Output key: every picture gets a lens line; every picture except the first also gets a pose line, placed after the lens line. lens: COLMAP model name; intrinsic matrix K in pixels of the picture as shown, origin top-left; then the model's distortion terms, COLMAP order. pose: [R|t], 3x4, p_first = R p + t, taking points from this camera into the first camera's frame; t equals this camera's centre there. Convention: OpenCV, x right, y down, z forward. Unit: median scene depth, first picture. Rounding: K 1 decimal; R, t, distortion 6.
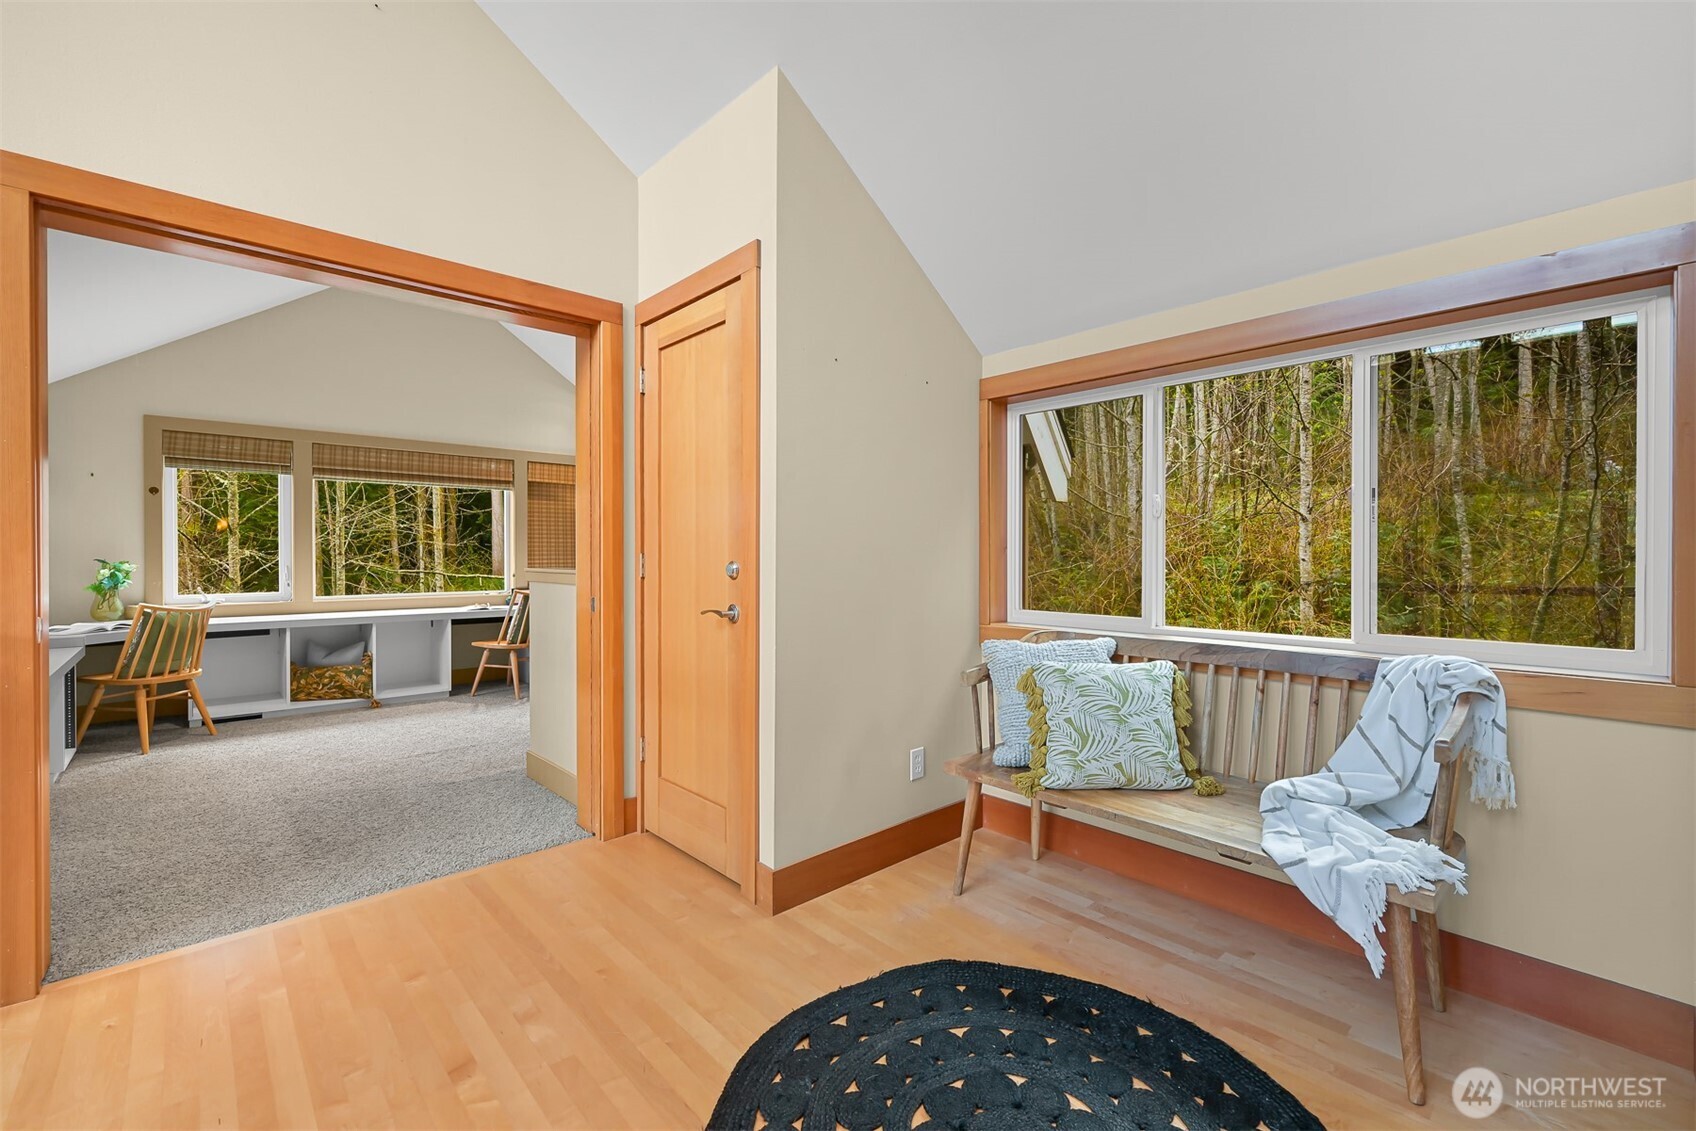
lens RADIAL K [[720.3, 0, 847.8], [0, 720.3, 572.2], [0, 0, 1]] dist [0.001323, 0.000242]
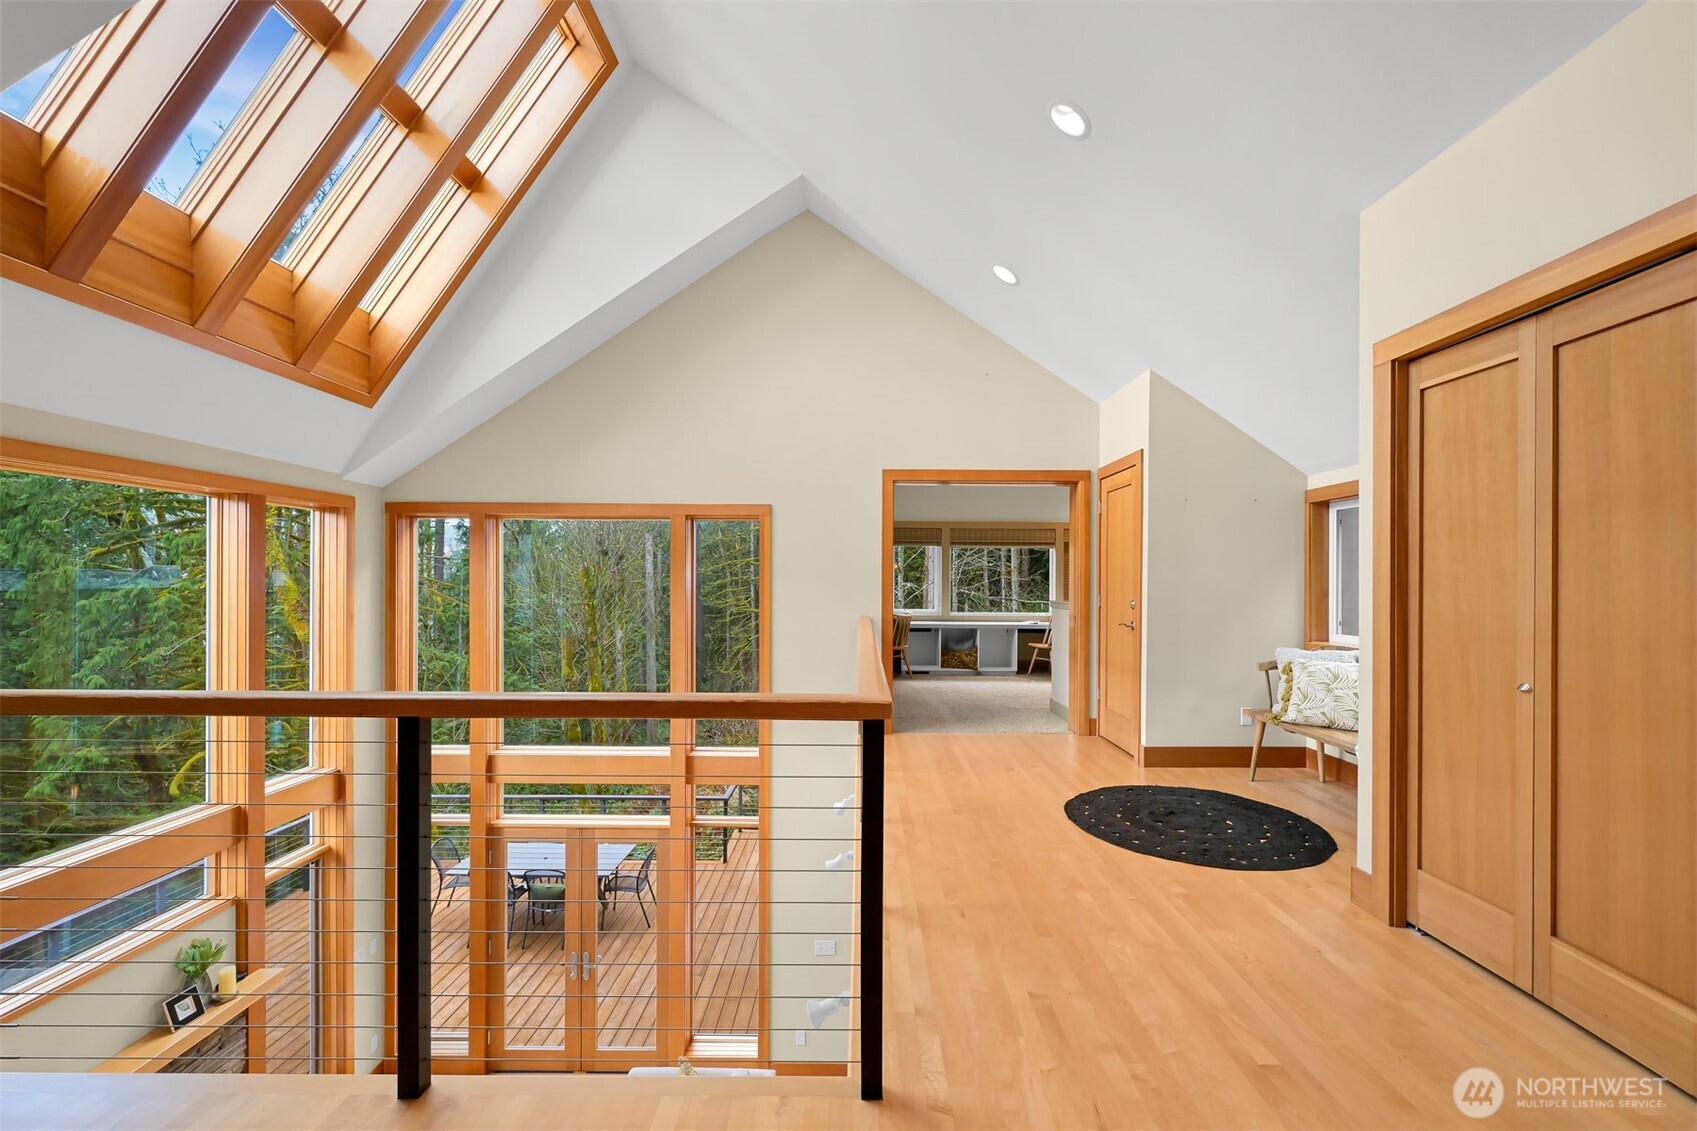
lens RADIAL K [[675.3, 0, 843.2], [0, 675.3, 567.8], [0, 0, 1]] dist [0.010097, -0.003047]
pose [[0.719324, -0.013128, -0.694550, 0.285922], [-0.019332, 0.999056, -0.038905, -0.008216], [0.694405, 0.041412, 0.718392, -0.473275]]
